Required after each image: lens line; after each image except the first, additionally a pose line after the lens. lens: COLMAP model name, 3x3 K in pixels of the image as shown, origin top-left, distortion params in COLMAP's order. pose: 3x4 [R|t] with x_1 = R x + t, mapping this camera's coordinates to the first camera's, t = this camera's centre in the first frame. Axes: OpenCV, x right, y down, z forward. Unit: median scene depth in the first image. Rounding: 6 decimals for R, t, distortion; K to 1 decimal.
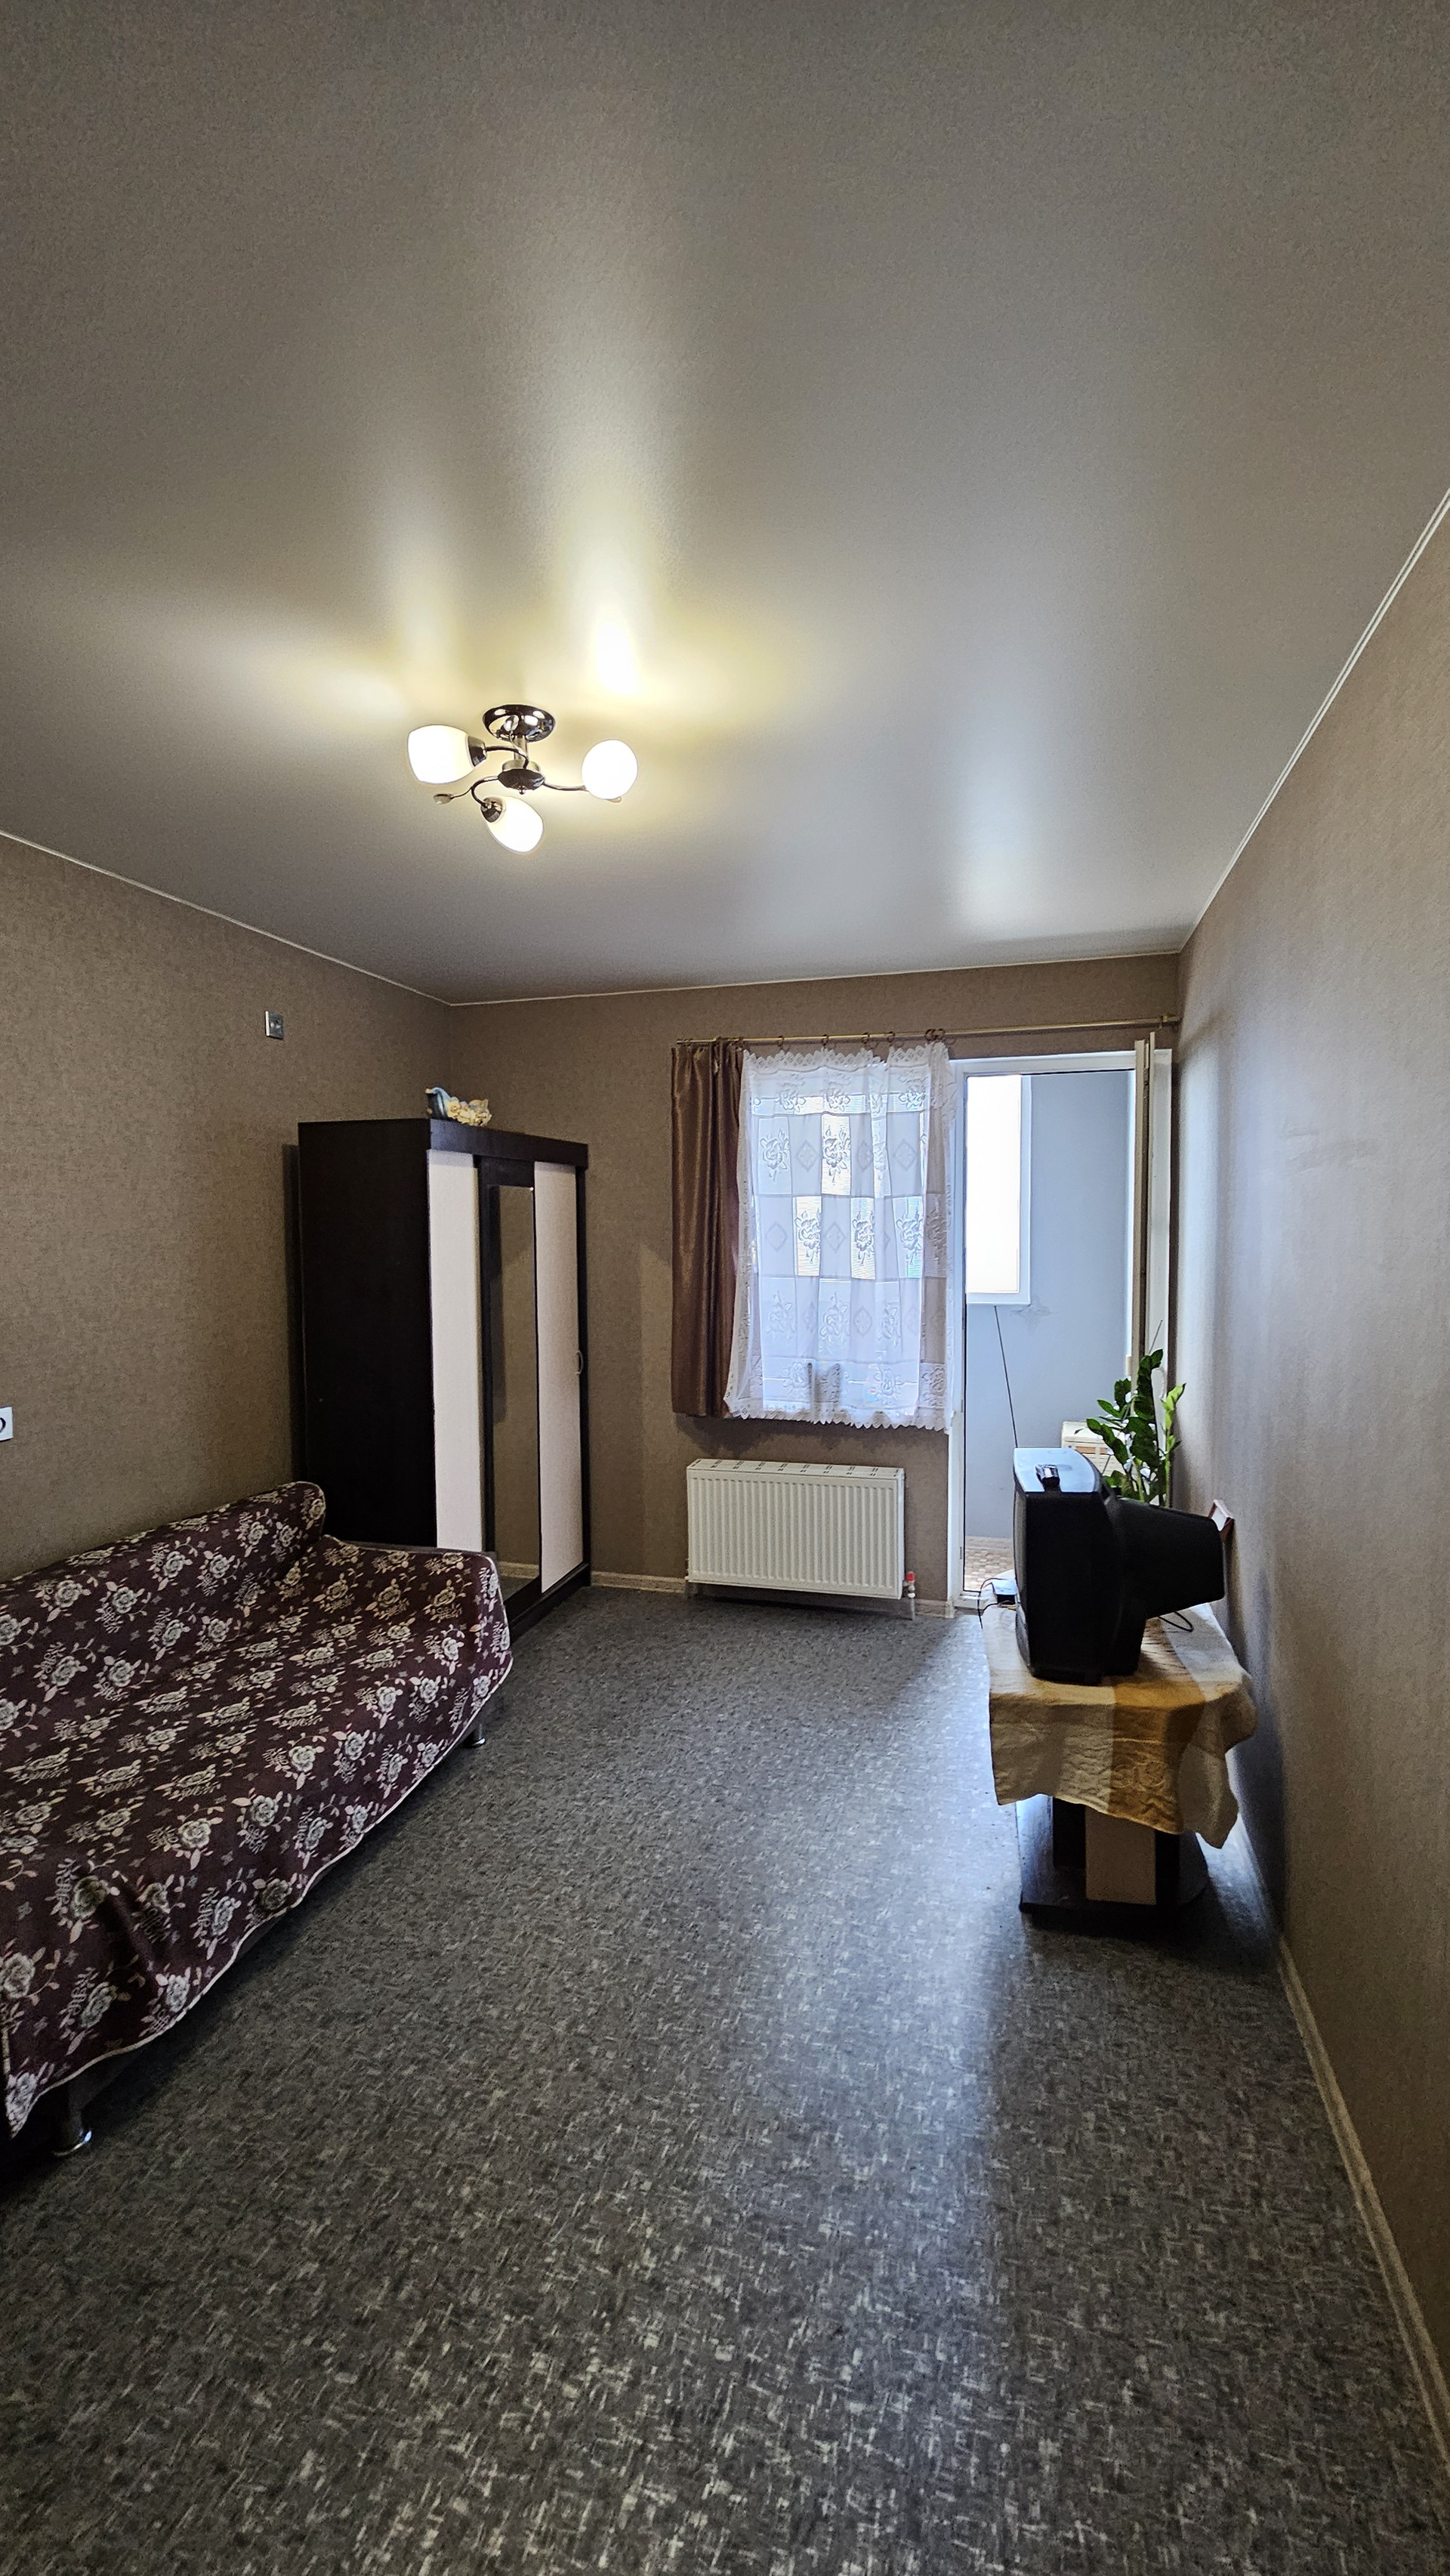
lens RADIAL K [[1058.6, 0, 728.9], [0, 1058.6, 1292.3], [0, 0, 1]] dist [0.001703, -0.000680]
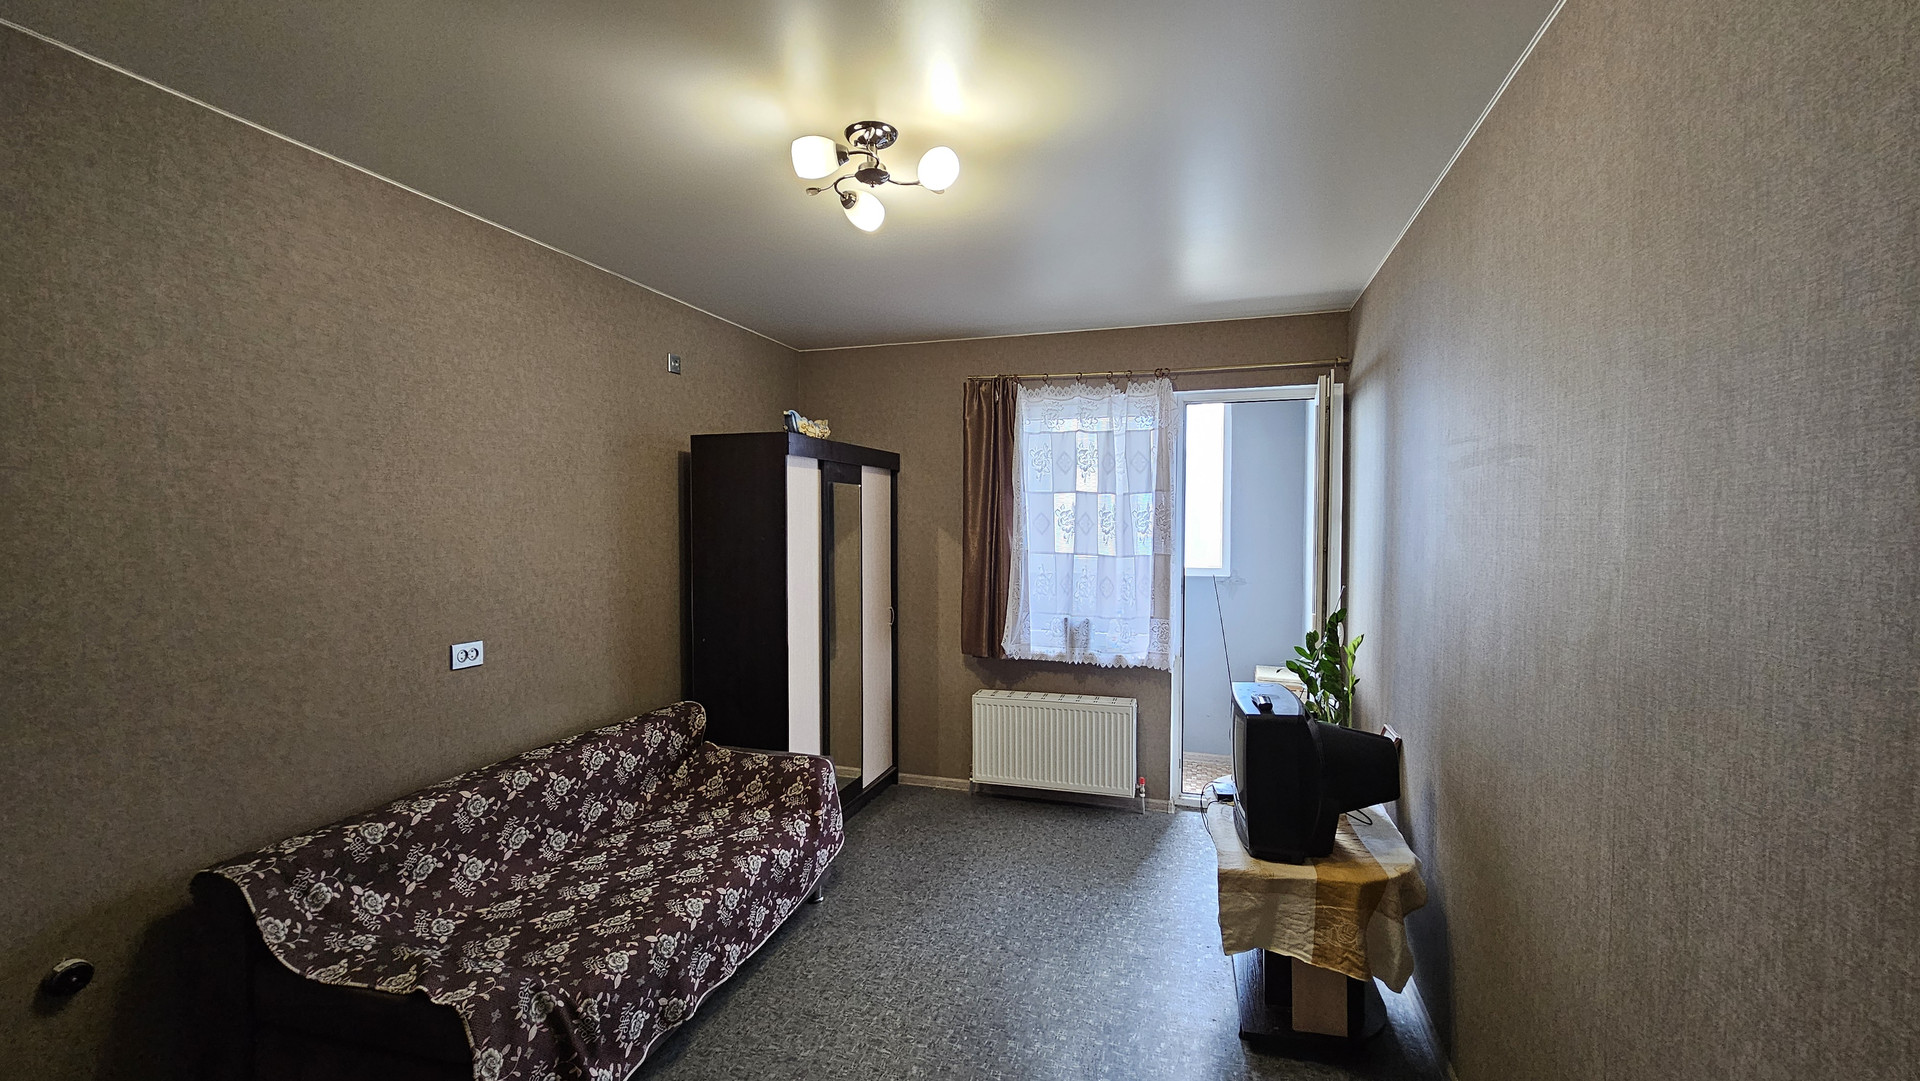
lens RADIAL K [[789.1, 0, 970.2], [0, 789.1, 550.5], [0, 0, 1]] dist [0.001703, -0.000680]
pose [[0.999505, 0.009496, -0.029977, -0.027131], [-0.010156, 0.999708, -0.021923, 0.008930], [0.029760, 0.022217, 0.999310, 0.008083]]
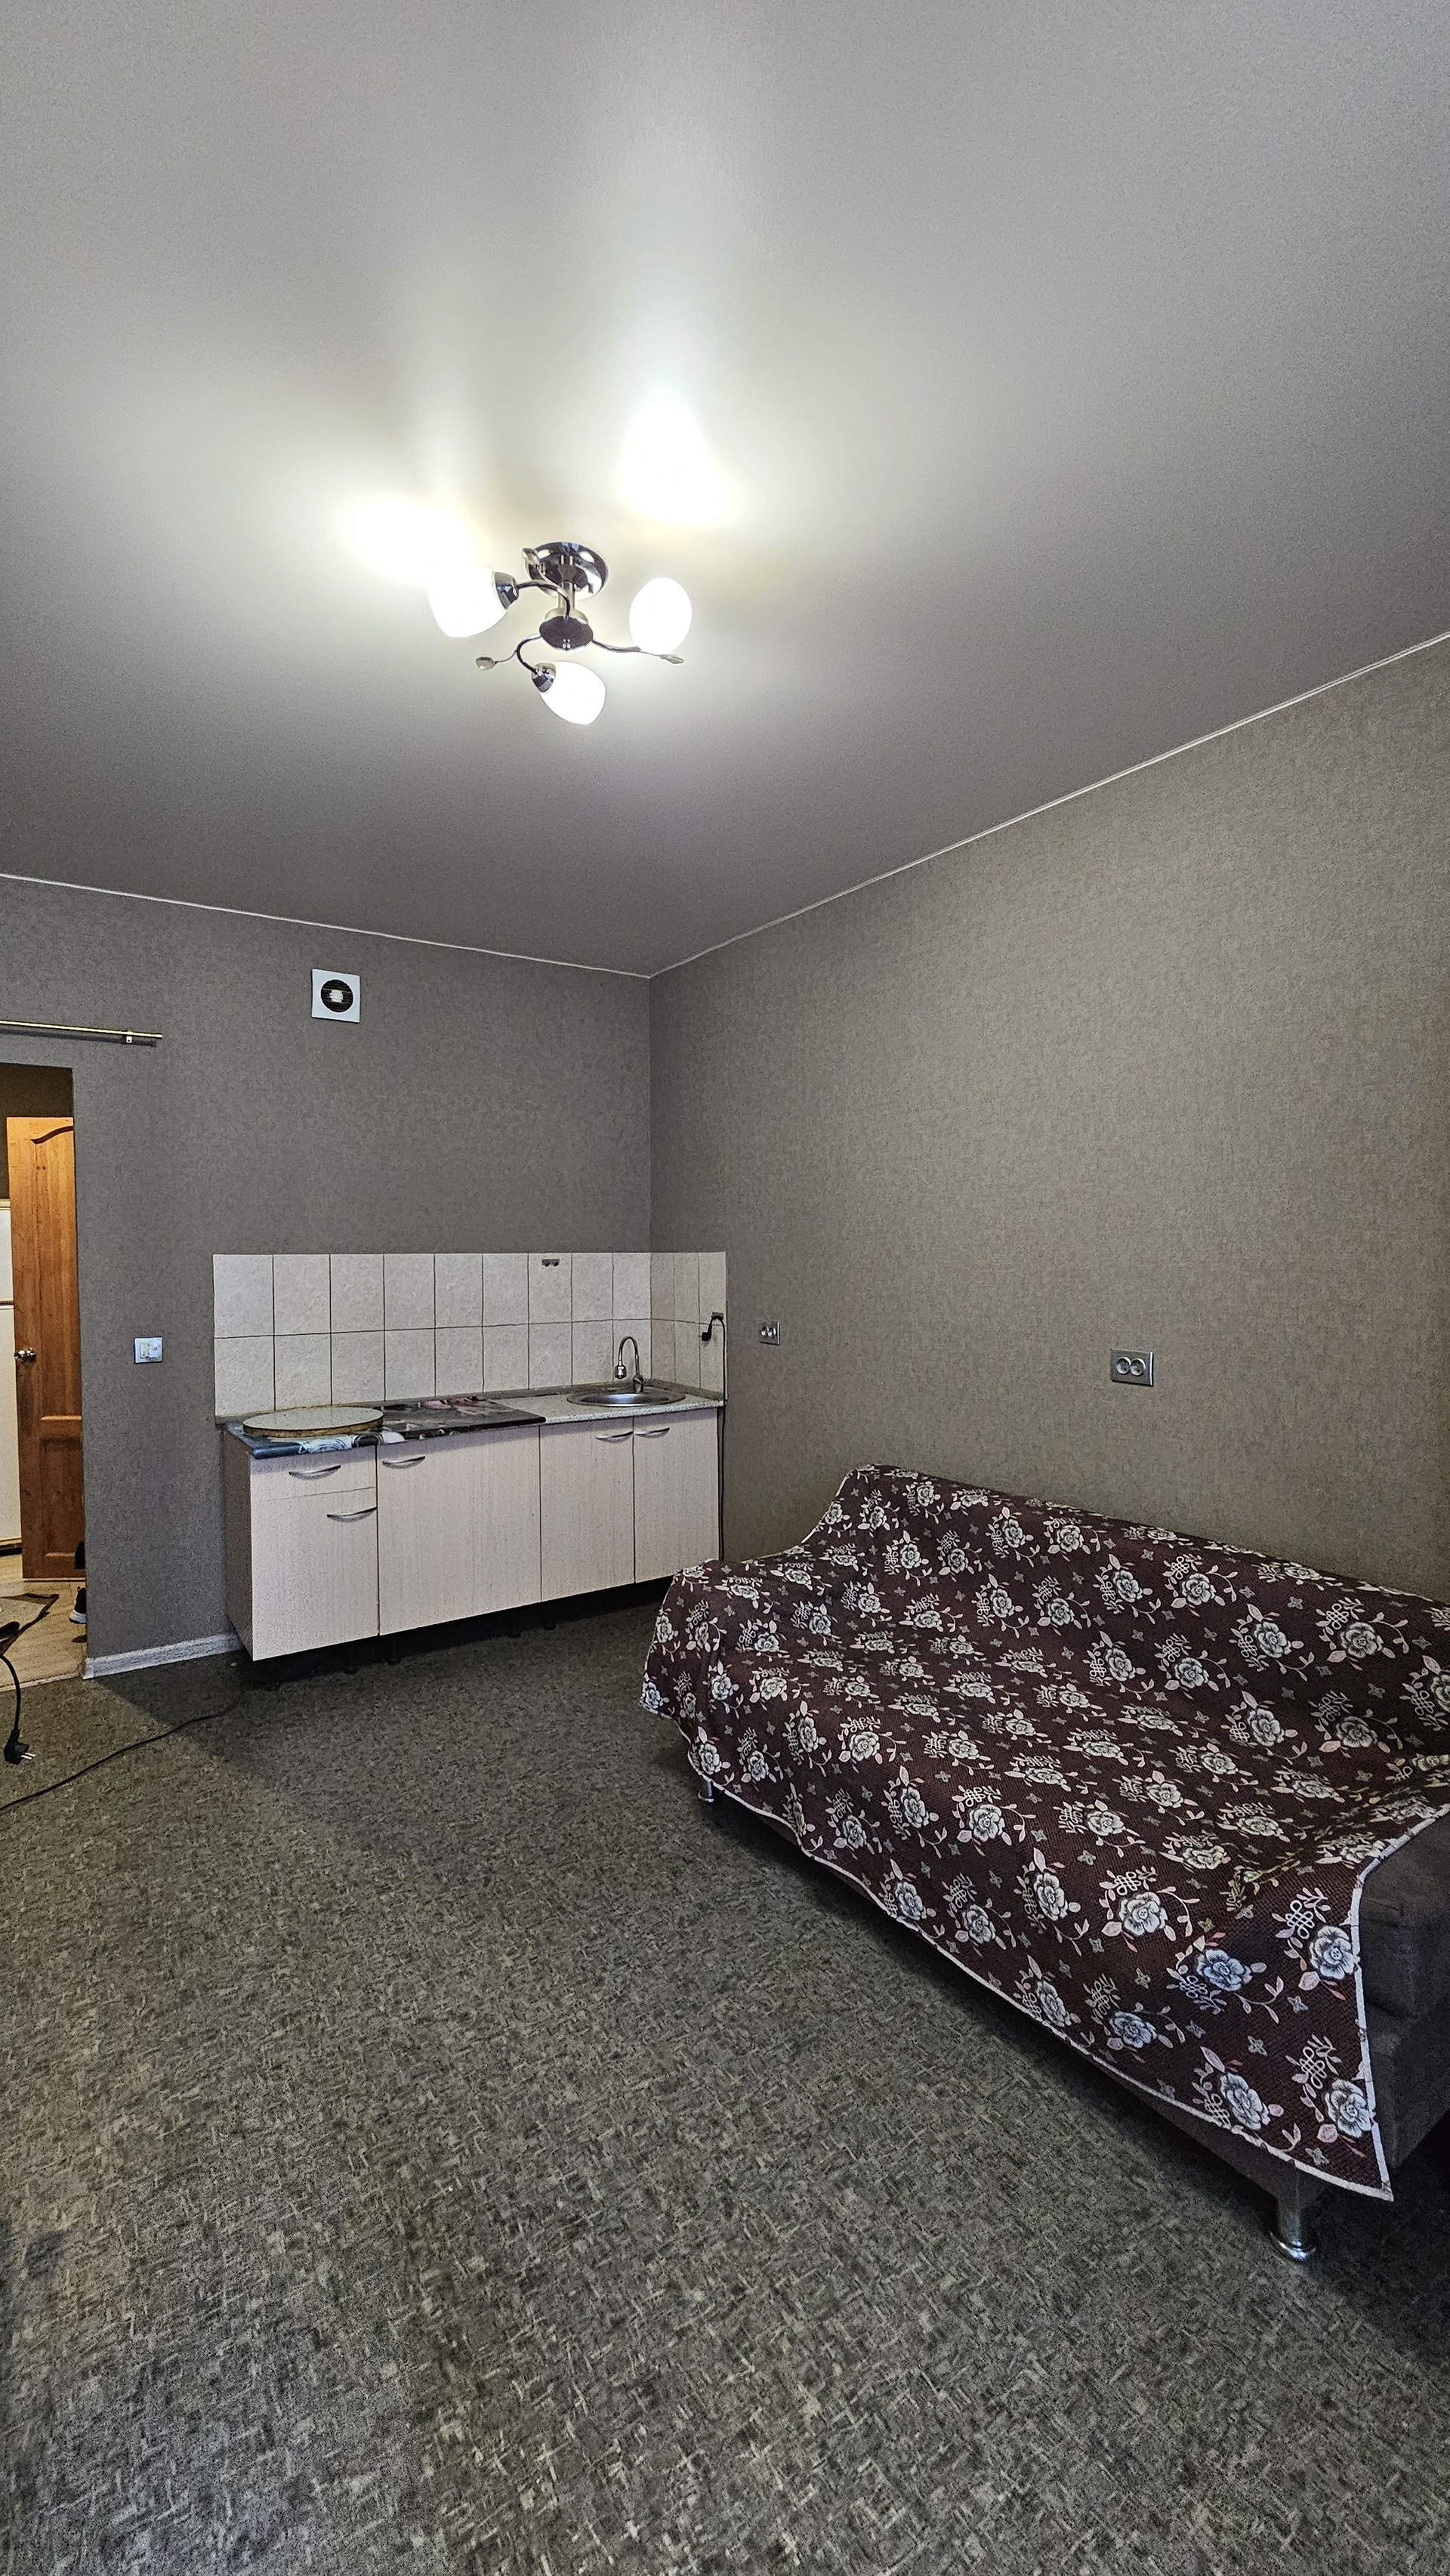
lens RADIAL K [[977.3, 0, 734.7], [0, 977.3, 1263.0], [0, 0, 1]] dist [-0.000584, 0.000019]
pose [[-0.619998, 0.017676, -0.784404, 0.296872], [-0.045413, 0.997262, 0.058368, -0.017688], [0.783288, 0.071810, -0.617498, 1.299743]]
